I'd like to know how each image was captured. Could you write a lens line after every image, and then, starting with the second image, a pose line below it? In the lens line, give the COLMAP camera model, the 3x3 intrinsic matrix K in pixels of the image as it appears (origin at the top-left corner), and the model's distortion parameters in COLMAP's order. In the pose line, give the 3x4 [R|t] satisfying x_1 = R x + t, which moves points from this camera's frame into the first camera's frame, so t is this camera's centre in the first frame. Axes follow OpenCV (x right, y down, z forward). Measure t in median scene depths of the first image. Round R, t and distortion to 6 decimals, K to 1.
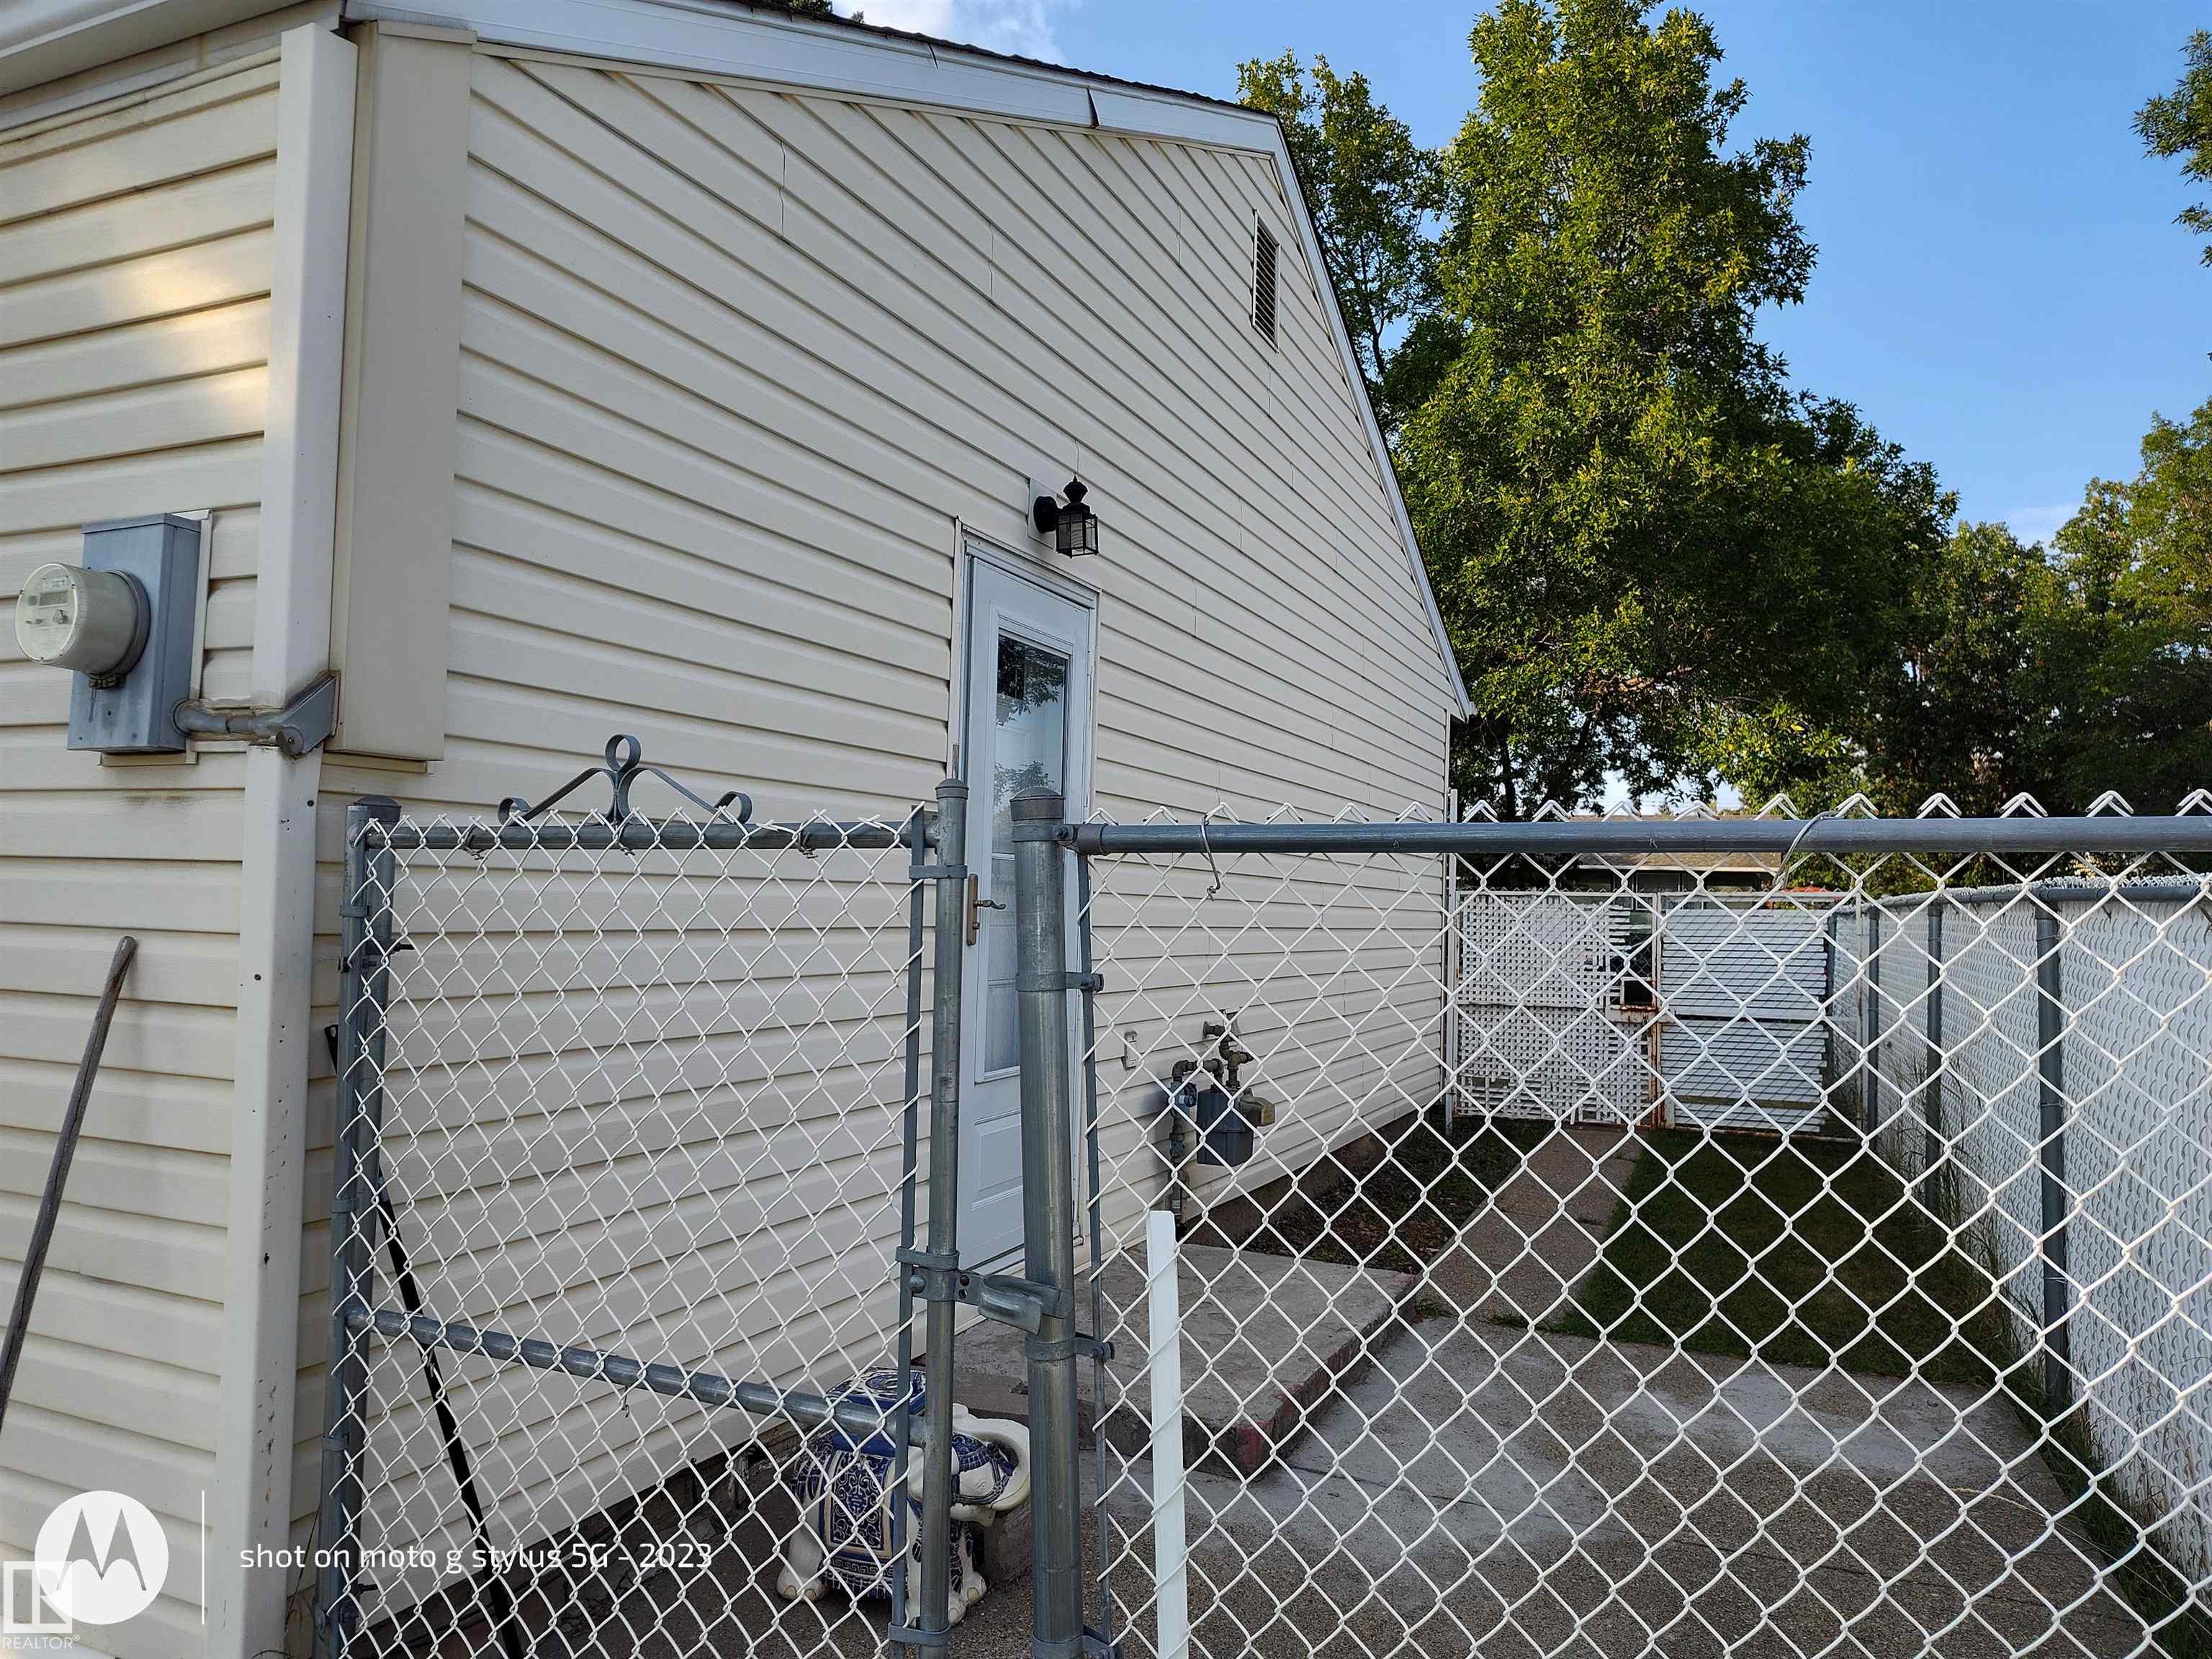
lens RADIAL K [[1497.5, 0, 1107.6], [0, 1497.5, 832.2], [0, 0, 1]] dist [0.035778, -0.034964]
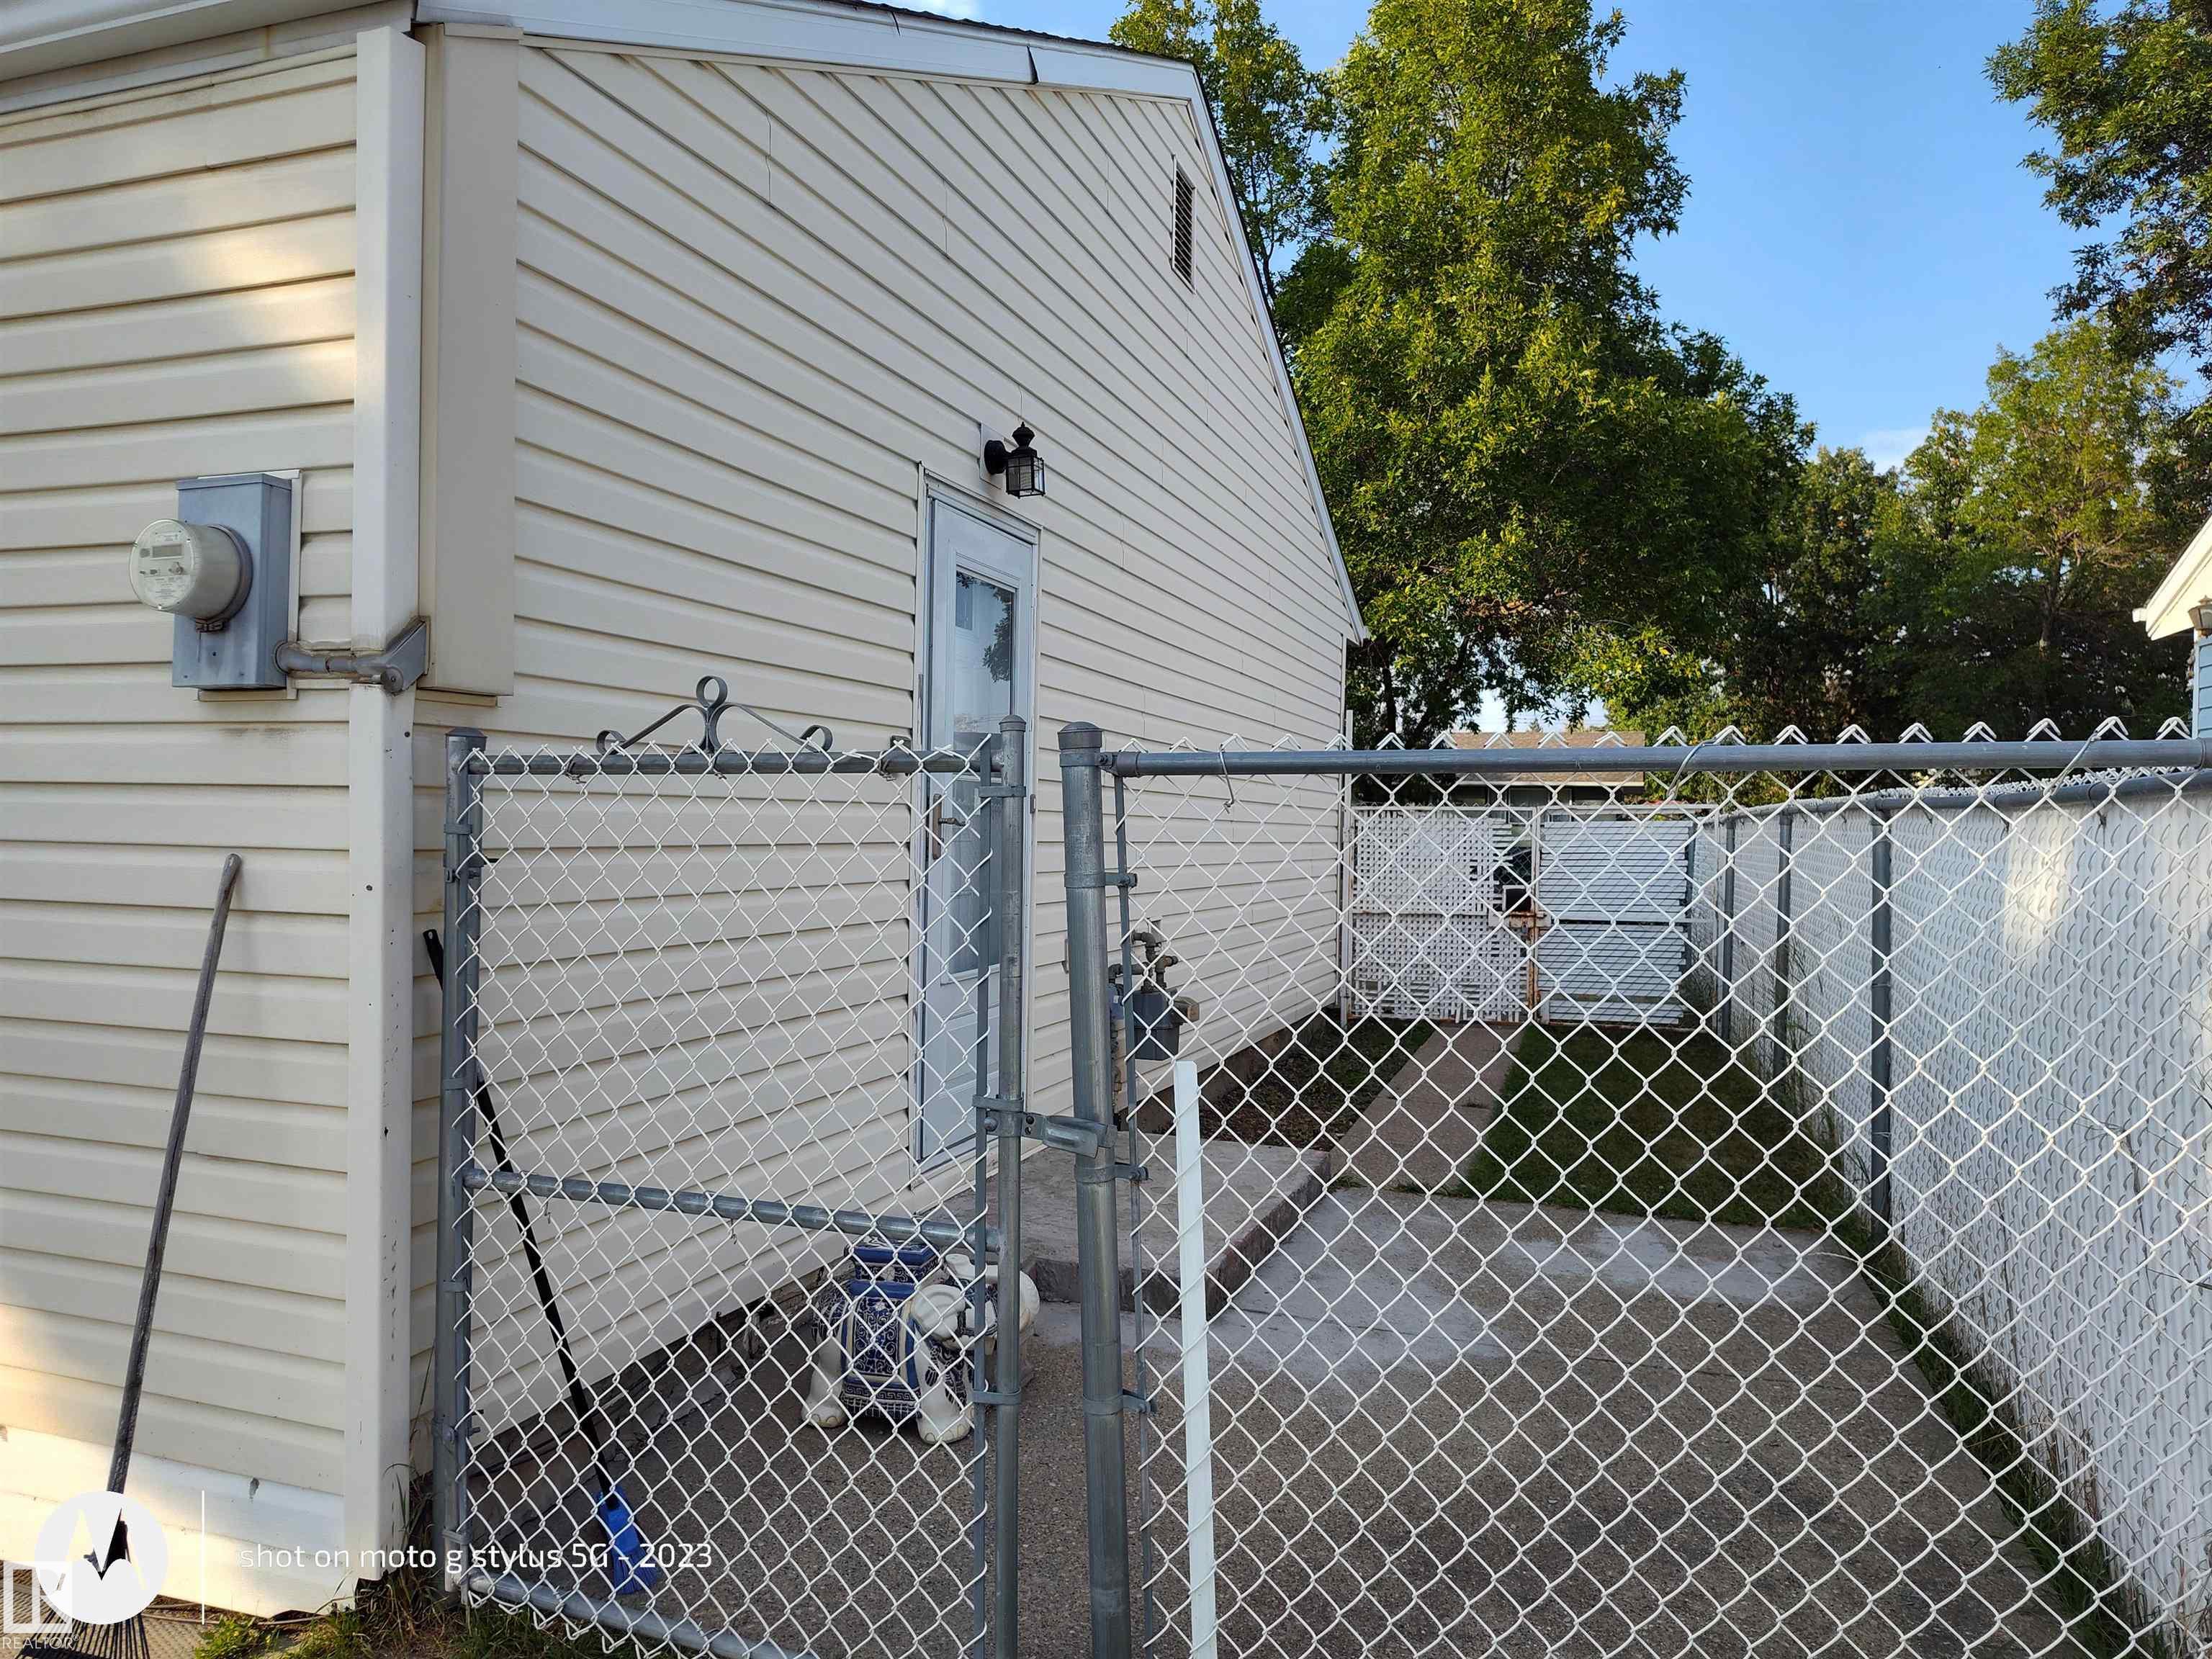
lens RADIAL K [[1492.3, 0, 1106.0], [0, 1492.3, 829.5], [0, 0, 1]] dist [0.048774, -0.053495]
pose [[0.997076, -0.008869, 0.075902, -0.021064], [0.004876, 0.998602, 0.052633, -0.001136], [-0.076263, -0.052109, 0.995725, -0.038377]]
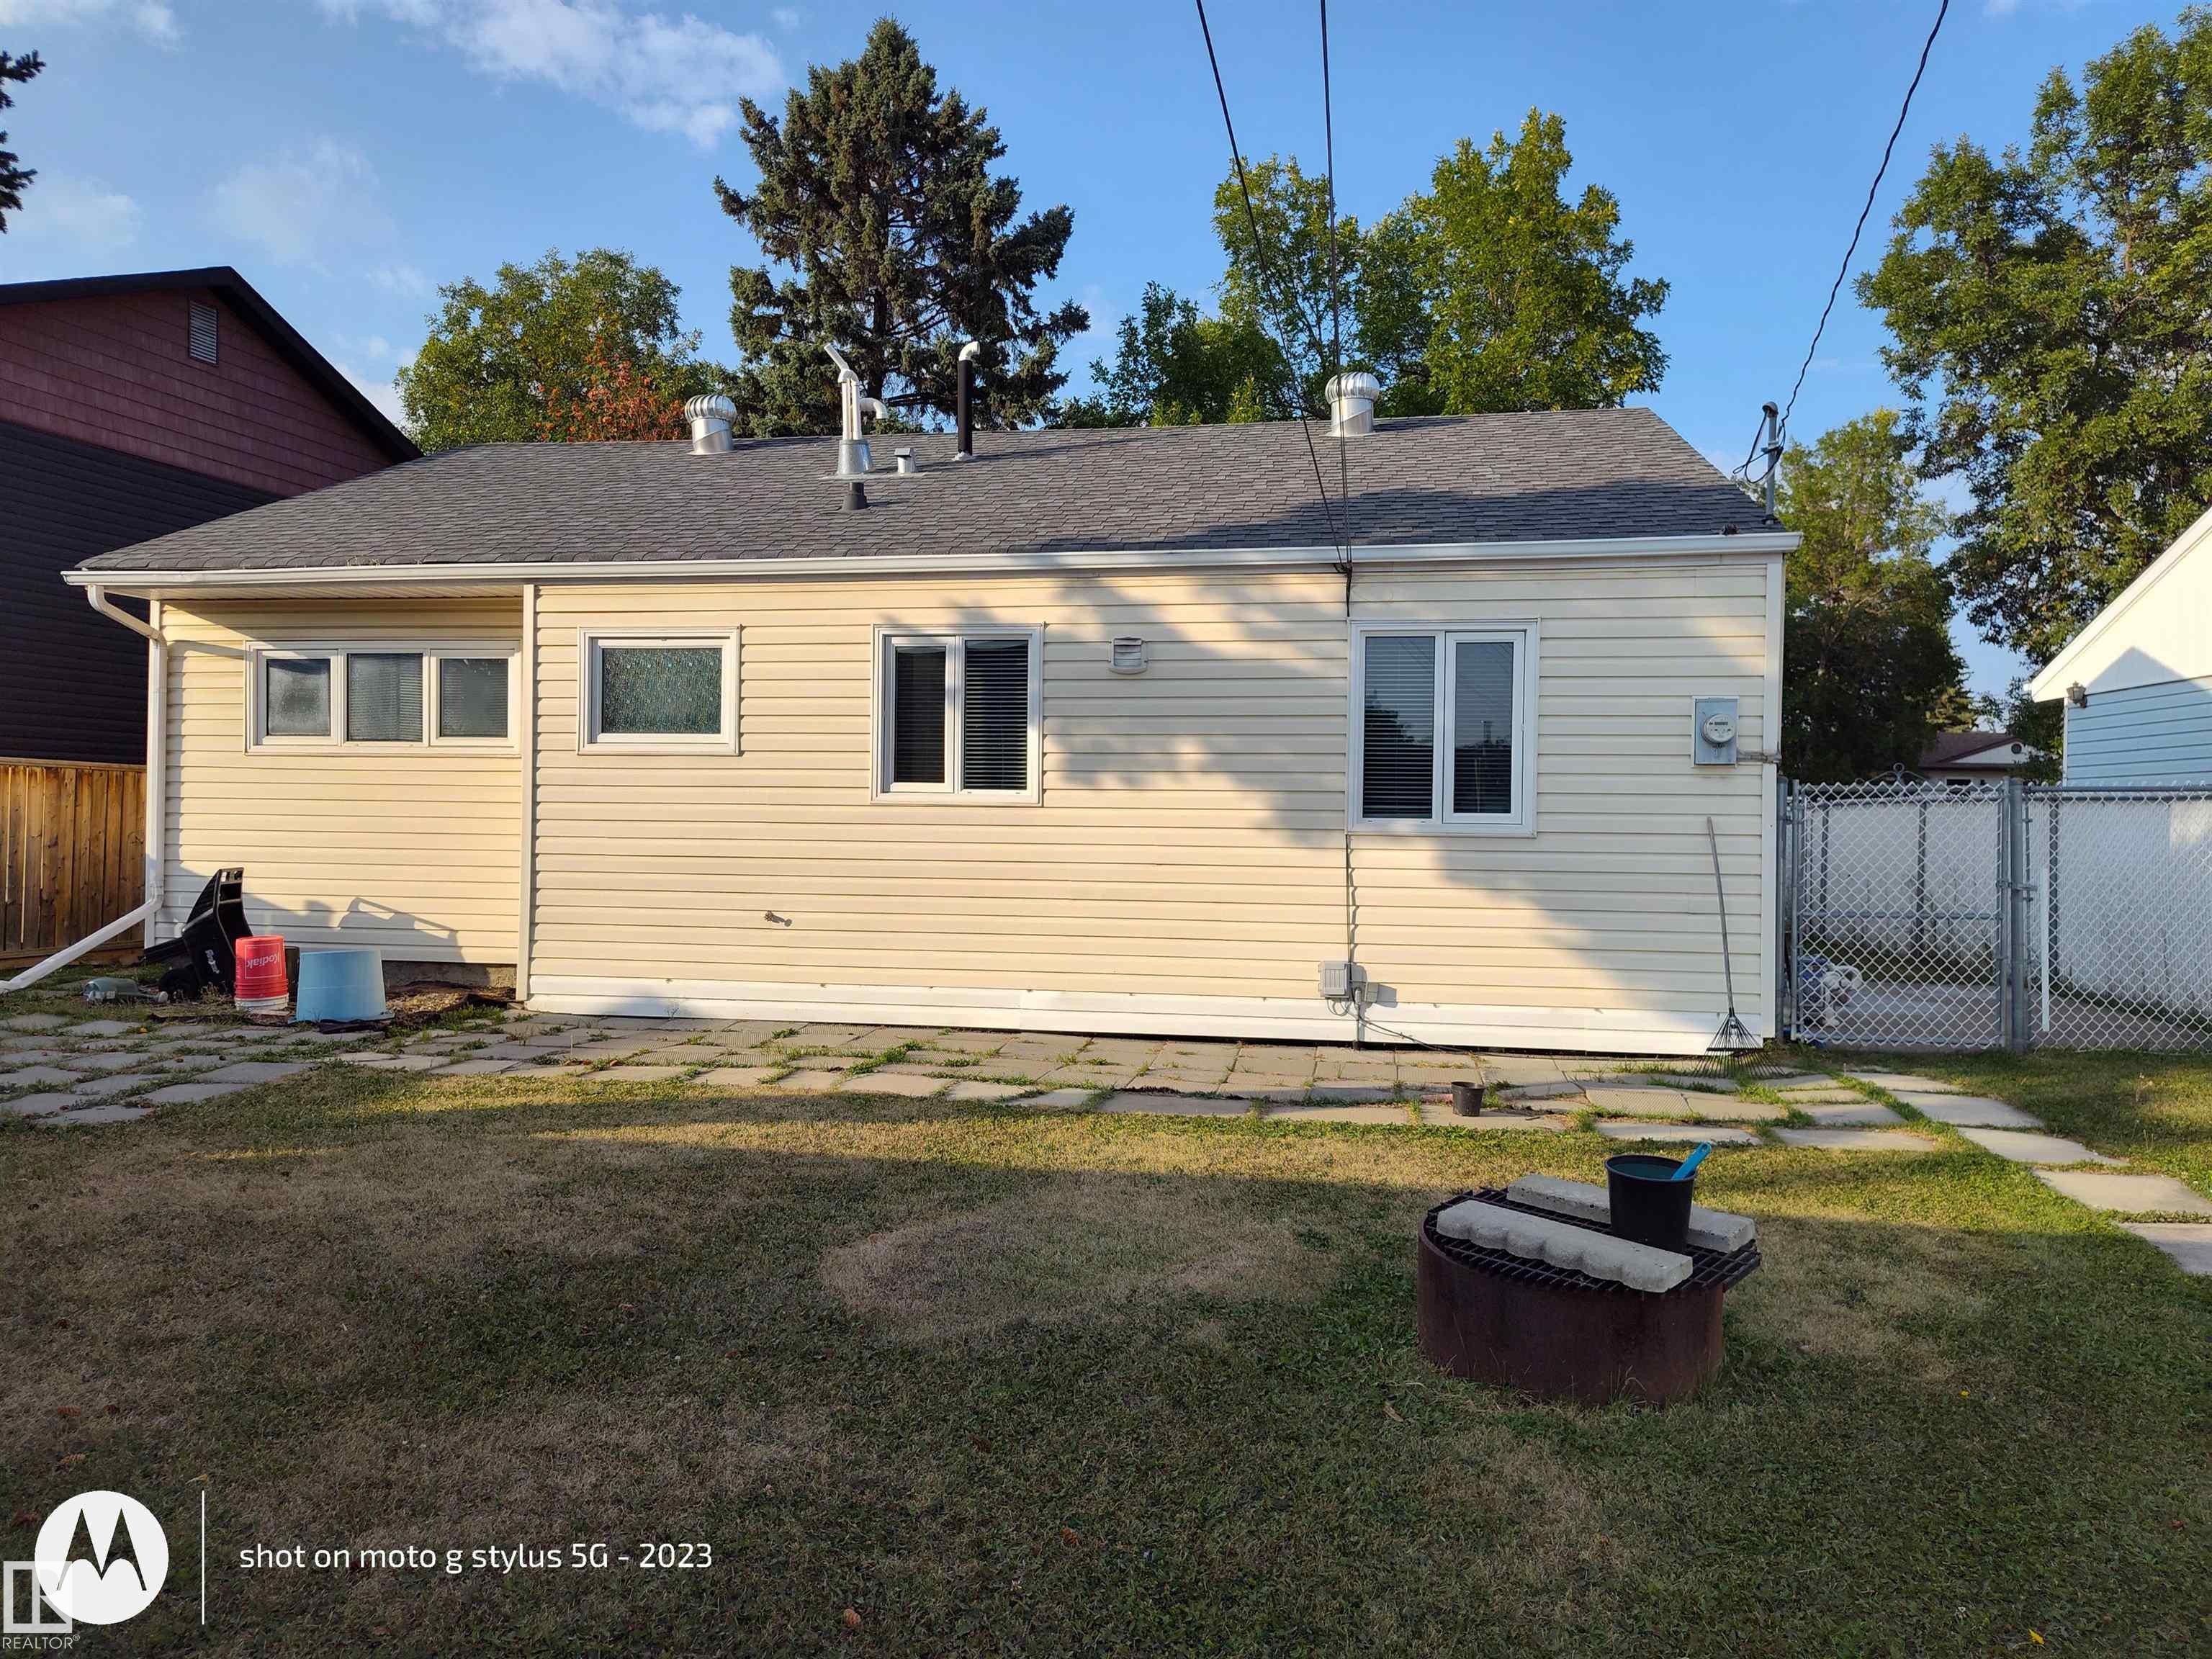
lens RADIAL K [[1516.8, 0, 1106.0], [0, 1516.8, 829.5], [0, 0, 1]] dist [0.035343, -0.079509]
pose [[0.966858, -0.016573, 0.254775, -0.691729], [0.001611, 0.998267, 0.058822, -0.026562], [-0.255308, -0.056462, 0.965210, -0.488207]]
